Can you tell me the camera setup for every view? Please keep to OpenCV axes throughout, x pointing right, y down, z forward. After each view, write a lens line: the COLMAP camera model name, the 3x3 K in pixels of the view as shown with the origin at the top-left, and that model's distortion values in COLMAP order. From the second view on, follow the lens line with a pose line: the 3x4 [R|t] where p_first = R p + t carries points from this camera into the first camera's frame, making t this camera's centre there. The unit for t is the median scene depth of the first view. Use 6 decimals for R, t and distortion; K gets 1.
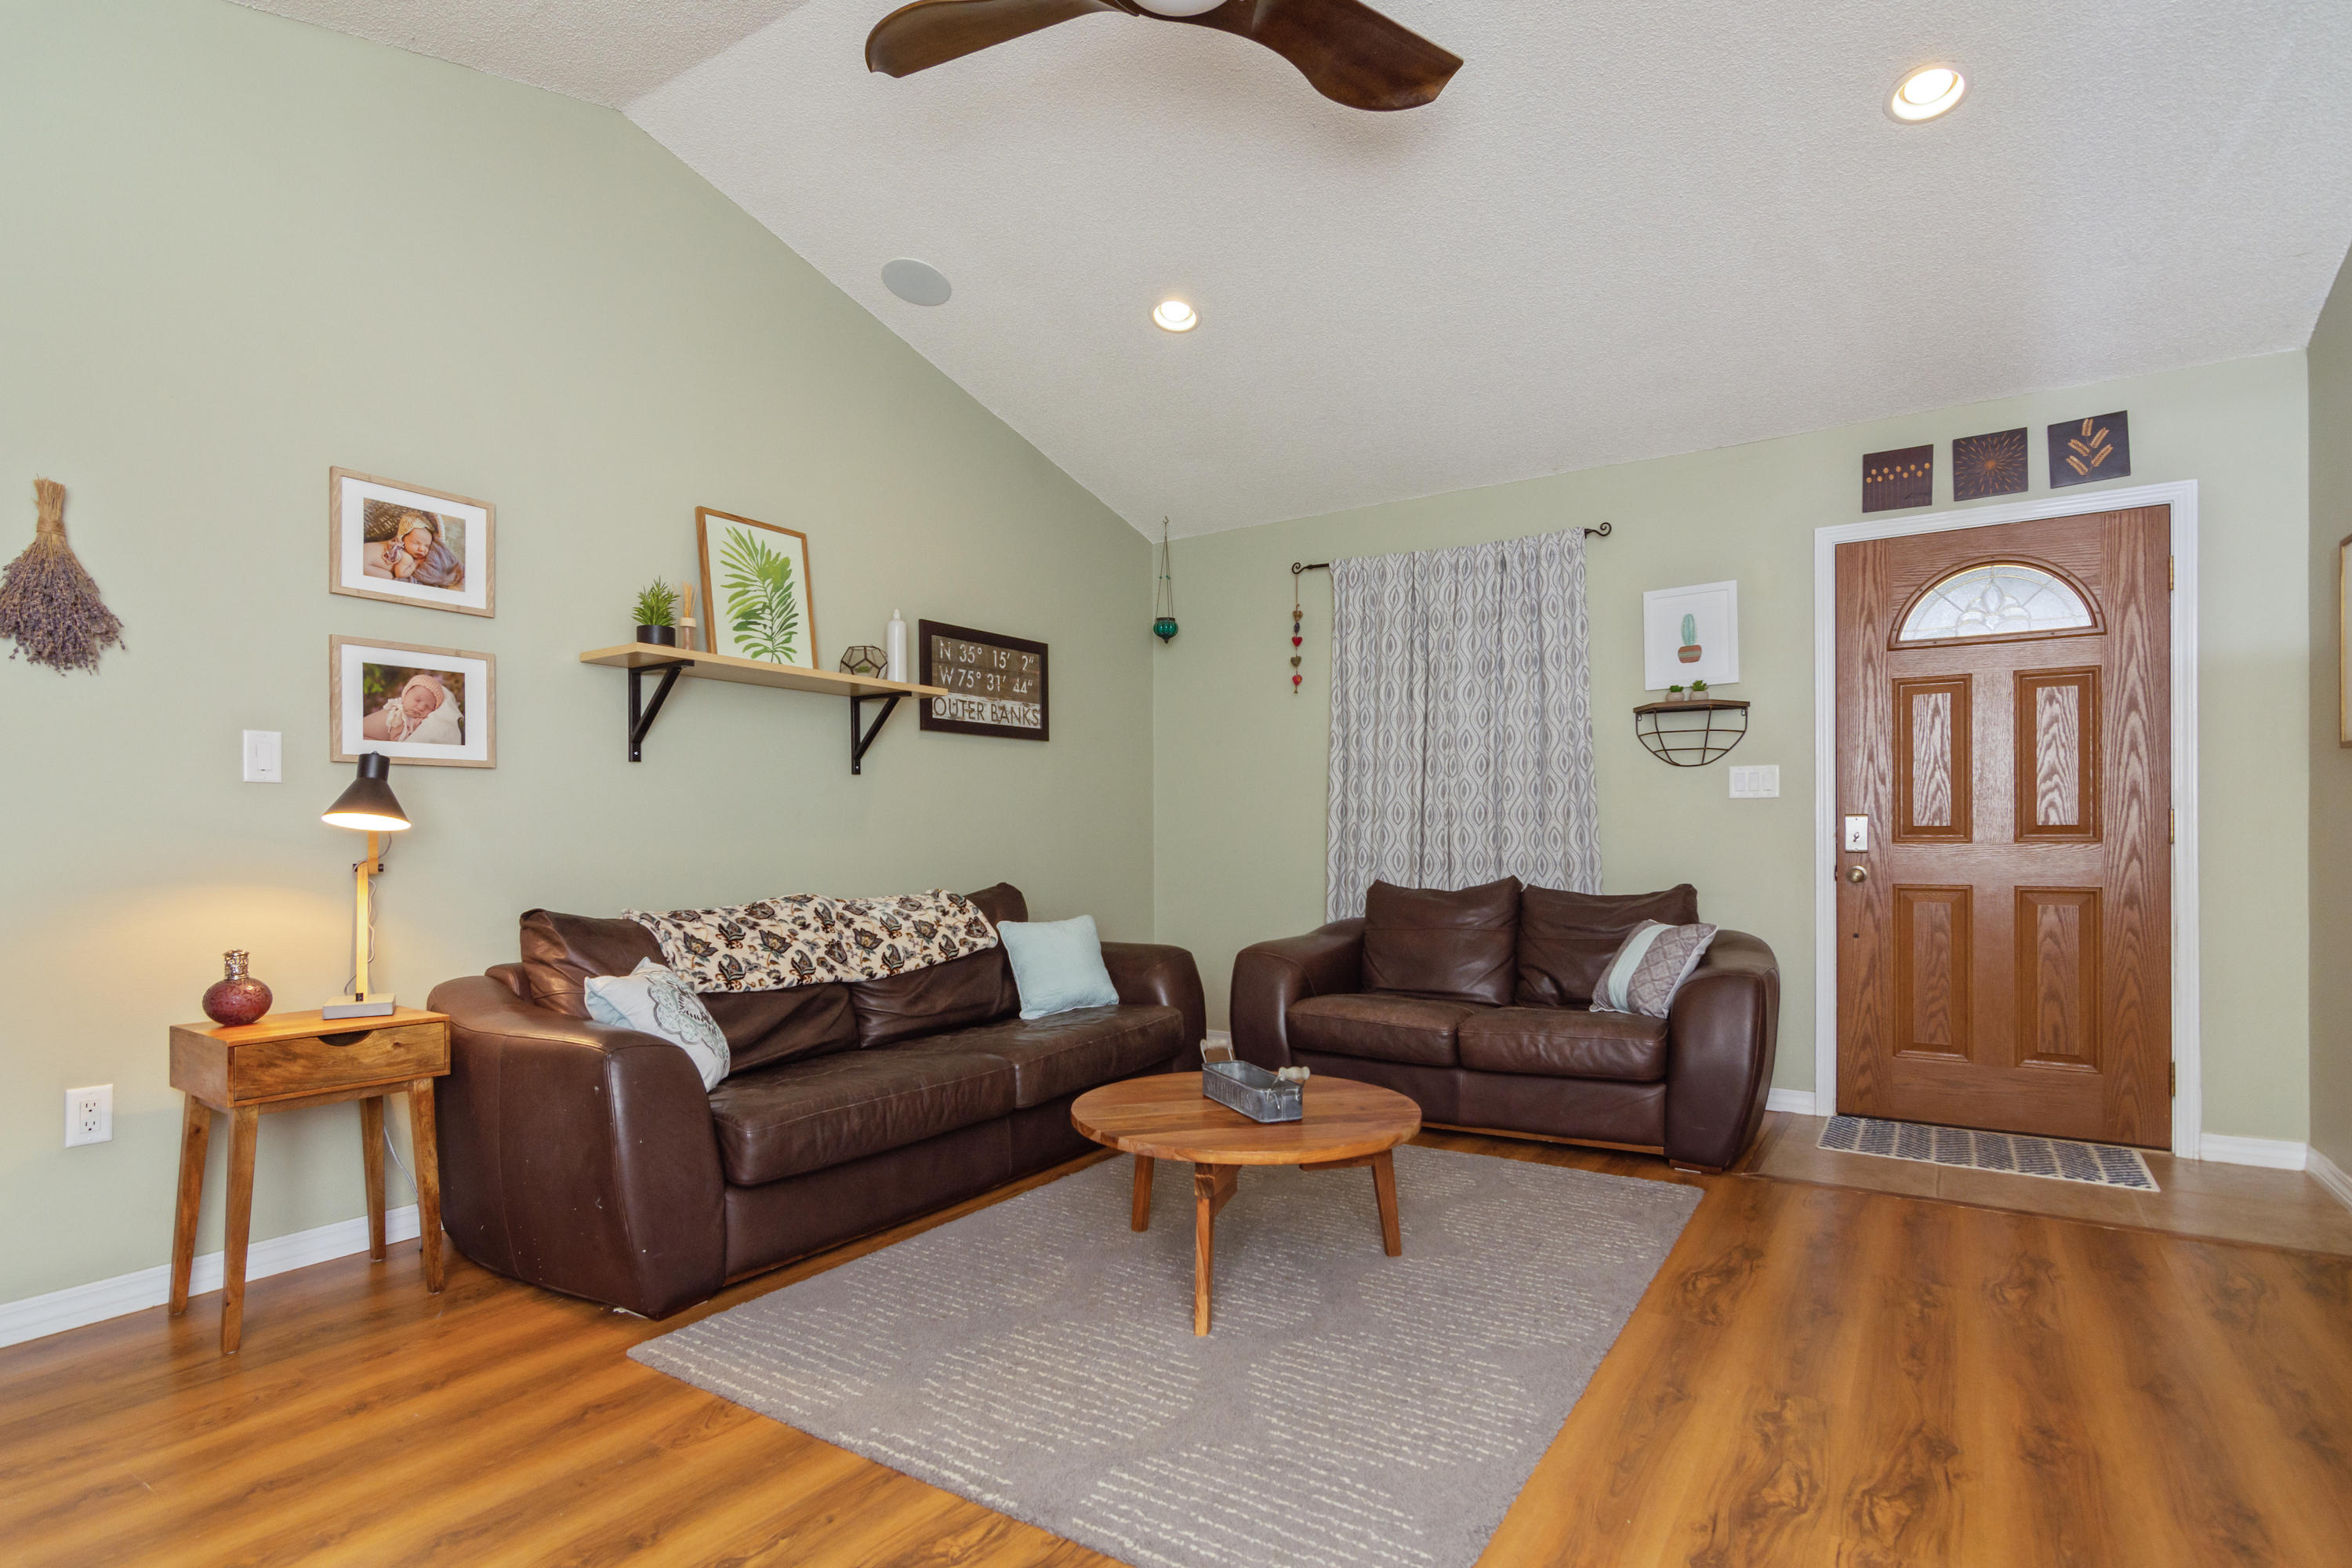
lens RADIAL K [[1184.4, 0, 1119.4], [0, 1184.4, 798.7], [0, 0, 1]] dist [-0.006191, -0.001176]
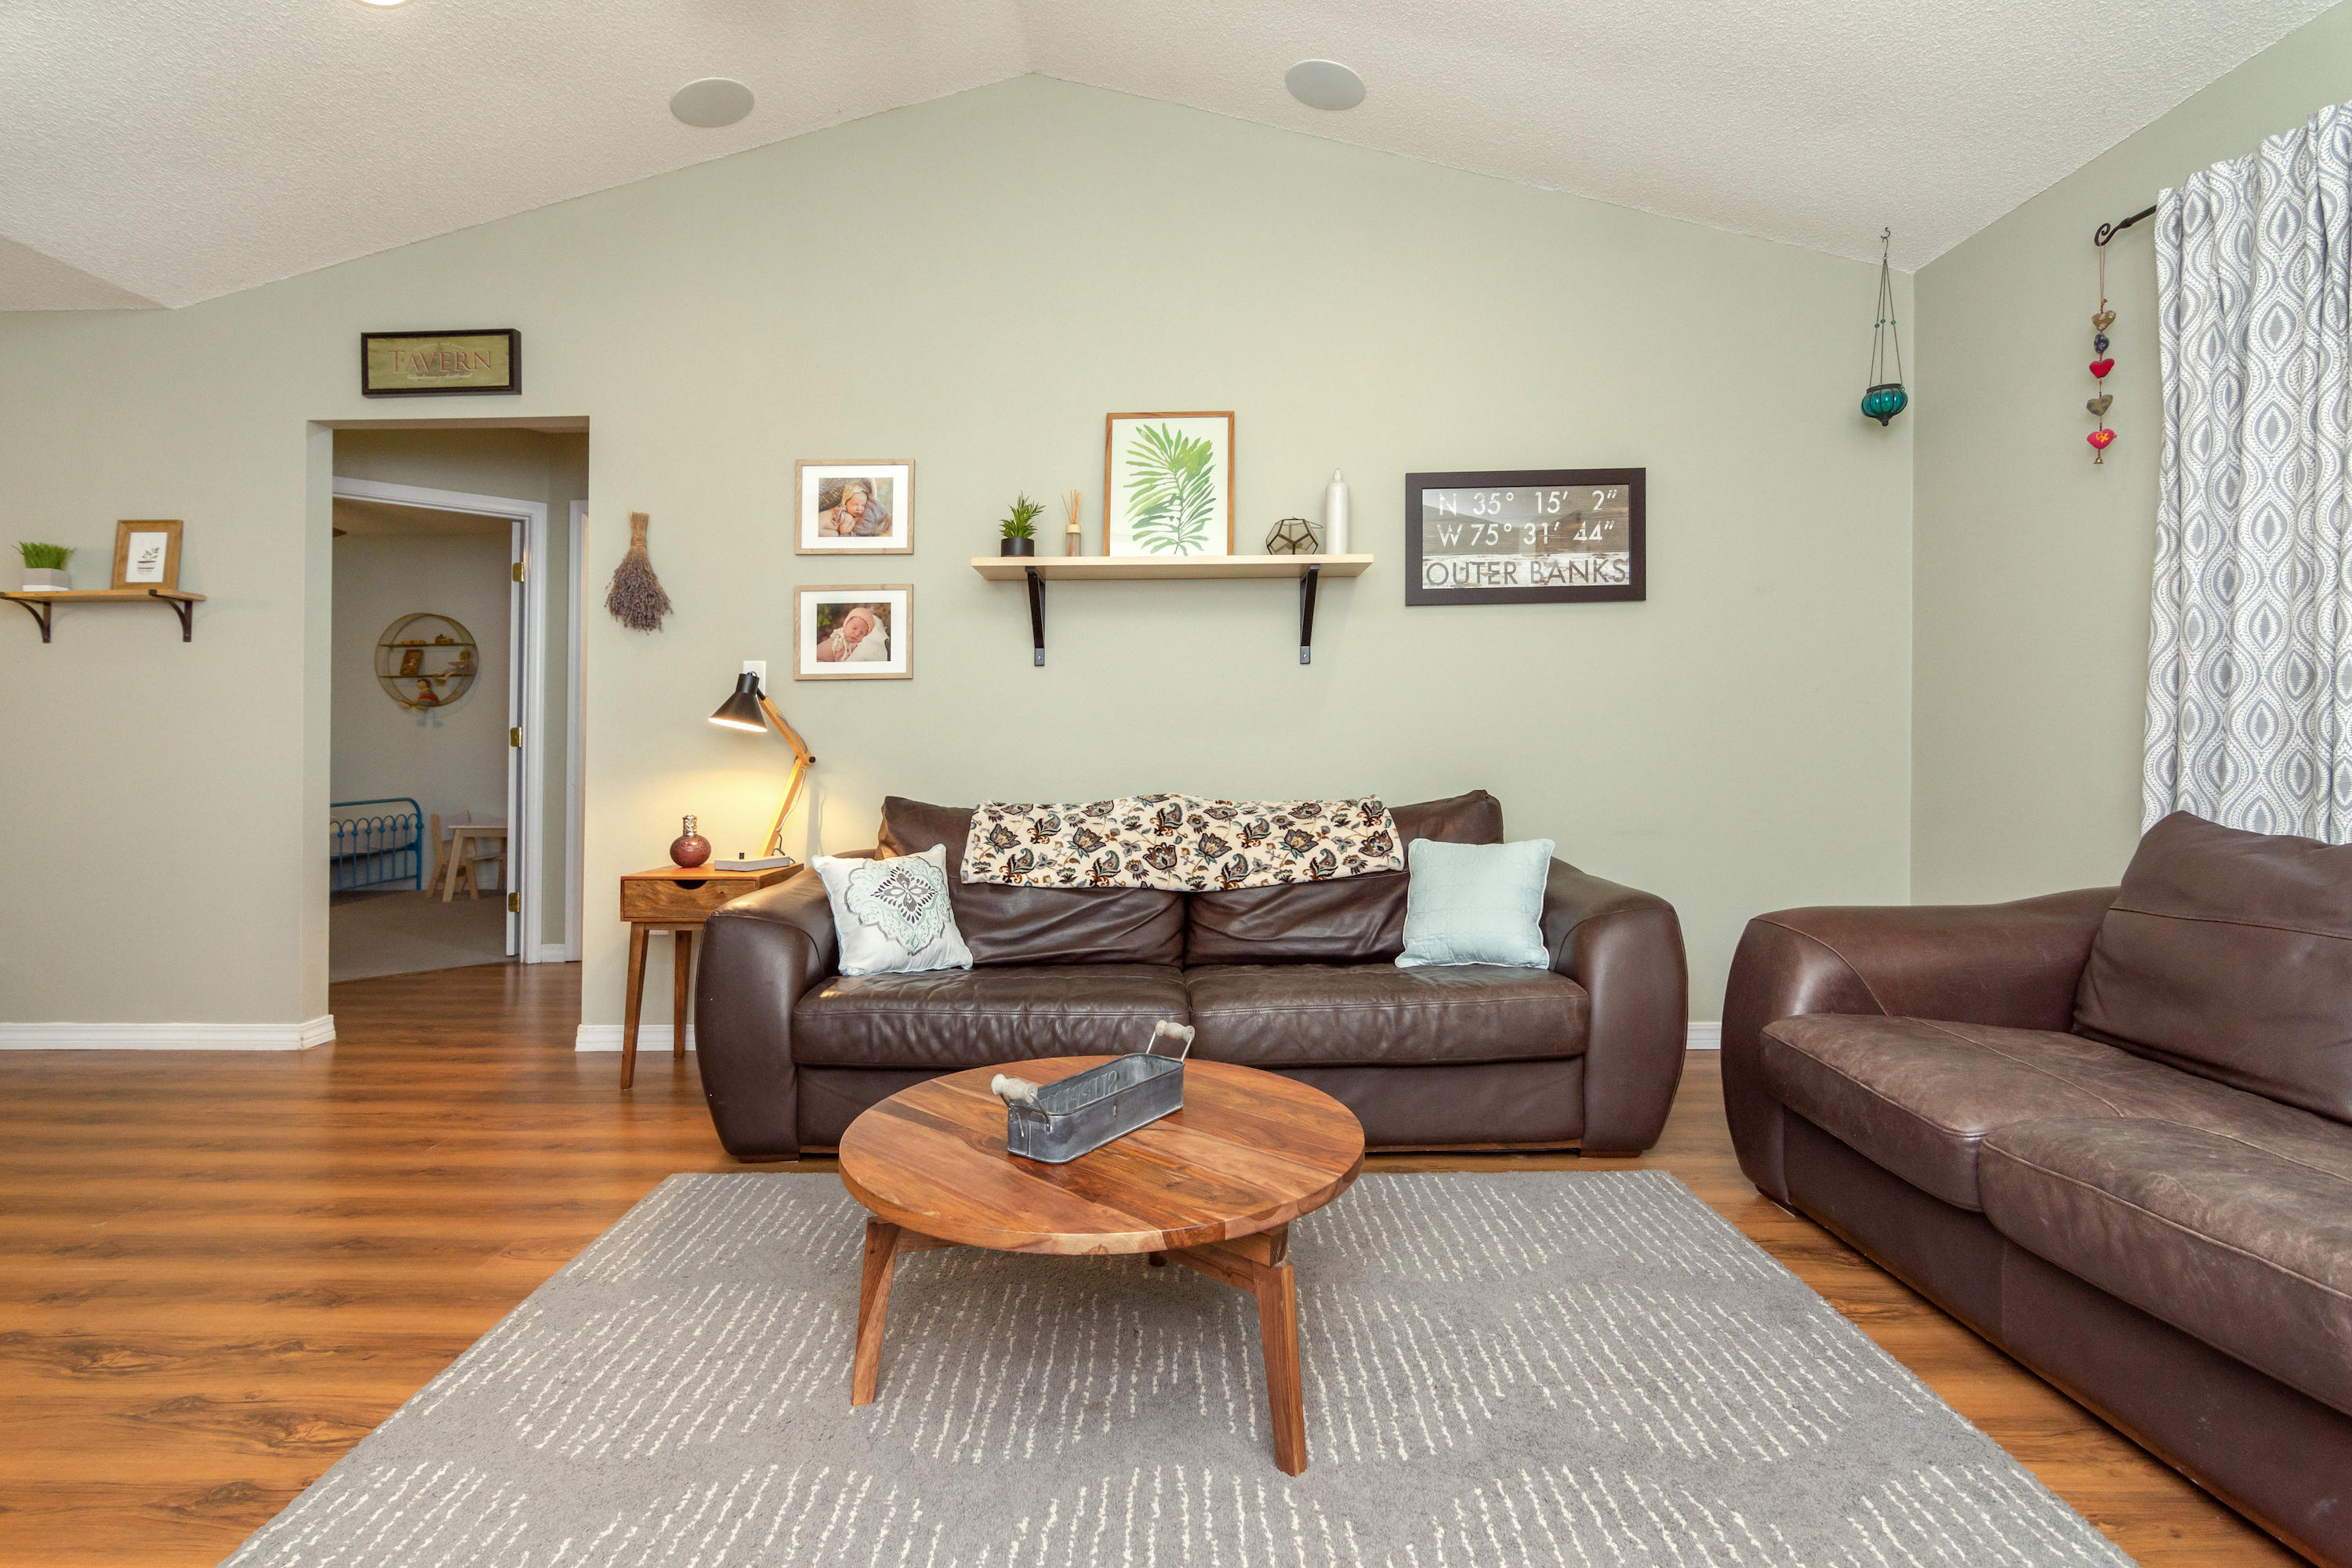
lens RADIAL K [[1125.8, 0, 1135.7], [0, 1125.8, 710.1], [0, 0, 1]] dist [-0.003785, 0.002835]
pose [[0.544553, -0.022699, -0.838419, 0.472859], [0.032559, 0.999452, -0.005911, 0.017654], [0.838094, -0.024079, 0.544994, 0.478091]]
